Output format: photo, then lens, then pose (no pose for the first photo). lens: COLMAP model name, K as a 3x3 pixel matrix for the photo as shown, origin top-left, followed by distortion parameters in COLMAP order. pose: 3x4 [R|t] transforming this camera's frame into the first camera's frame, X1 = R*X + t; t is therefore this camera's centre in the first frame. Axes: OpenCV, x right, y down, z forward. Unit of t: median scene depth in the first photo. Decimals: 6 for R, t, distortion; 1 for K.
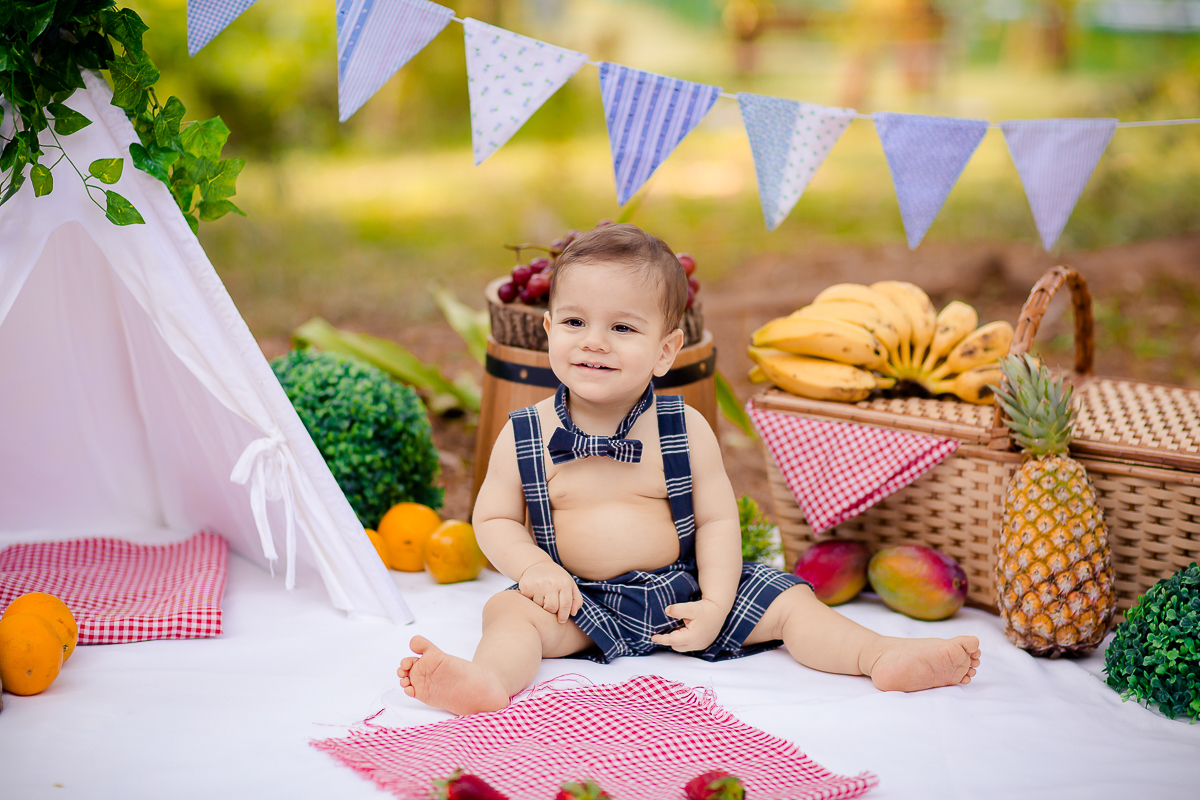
lens RADIAL K [[2855.0, 0, 581.1], [0, 2855.0, 401.5], [0, 0, 1]] dist [-0.131280, 0.000000]
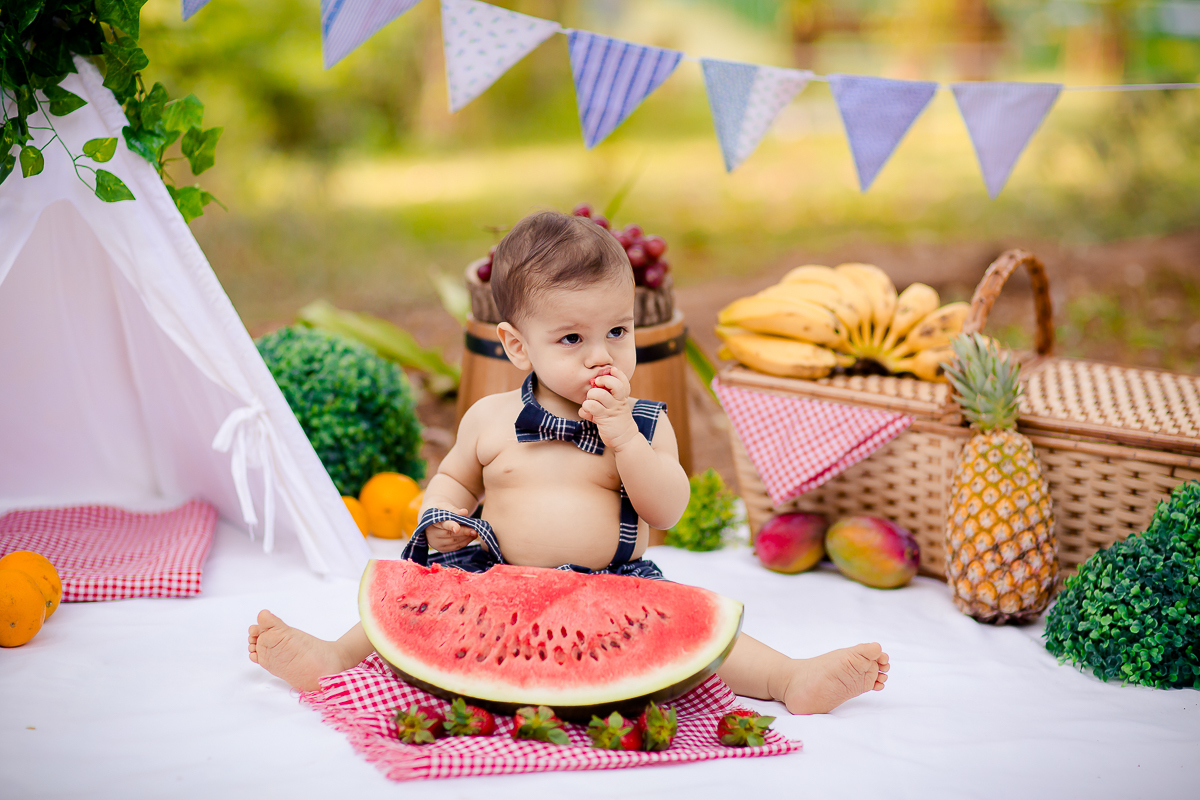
lens RADIAL K [[2855.0, 0, 600.9], [0, 2855.0, 398.6], [0, 0, 1]] dist [-0.131280, 0.000000]
pose [[0.999787, 0.007487, -0.019217, 0.037719], [-0.007543, 0.999968, -0.002842, 0.010881], [0.019195, 0.002987, 0.999811, -0.042889]]
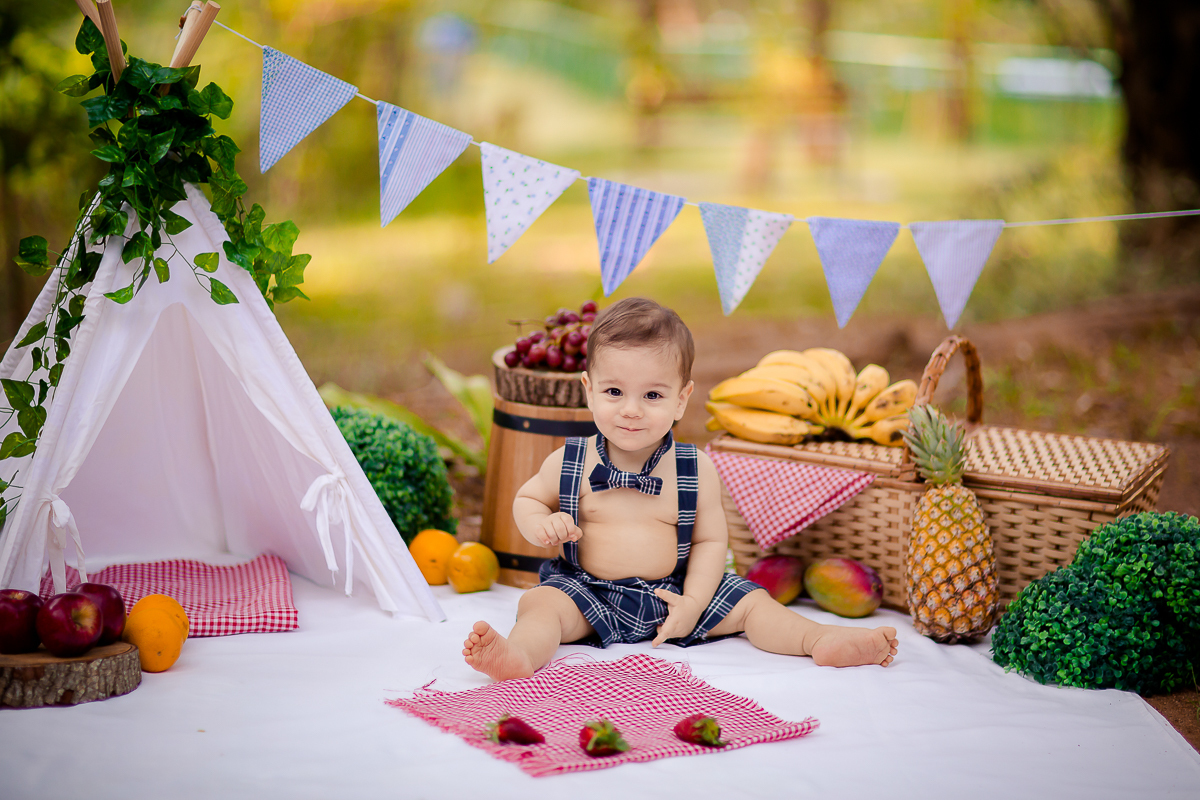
lens RADIAL K [[3056.0, 0, 605.1], [0, 3056.0, 401.2], [0, 0, 1]] dist [-0.114265, 0.000000]
pose [[0.998825, -0.004933, 0.048209, -0.050658], [0.006324, 0.999567, -0.028749, 0.019037], [-0.048046, 0.029020, 0.998423, -0.336617]]
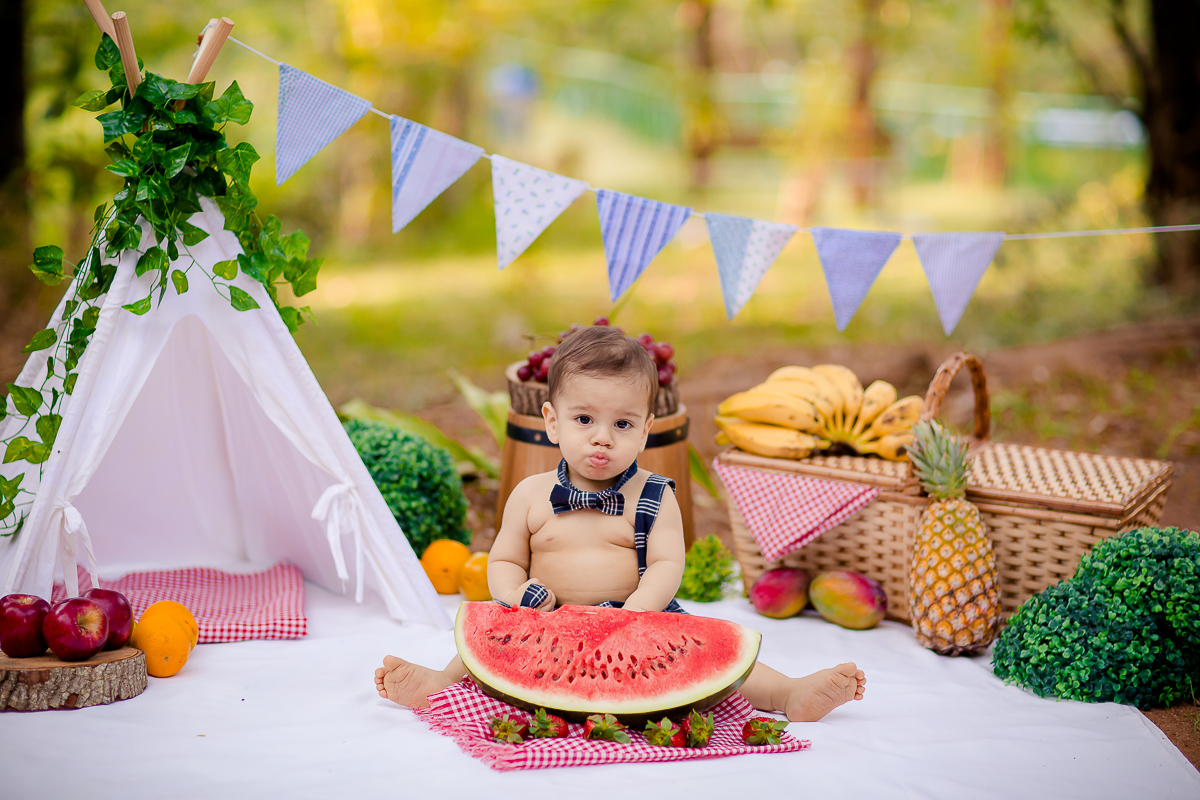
lens RADIAL K [[2855.0, 0, 588.8], [0, 2855.0, 404.3], [0, 0, 1]] dist [-0.131280, 0.000000]
pose [[0.999800, 0.001695, 0.019924, -0.023007], [-0.000944, 0.999292, -0.037619, 0.023721], [-0.019974, 0.037593, 0.999094, -0.269654]]
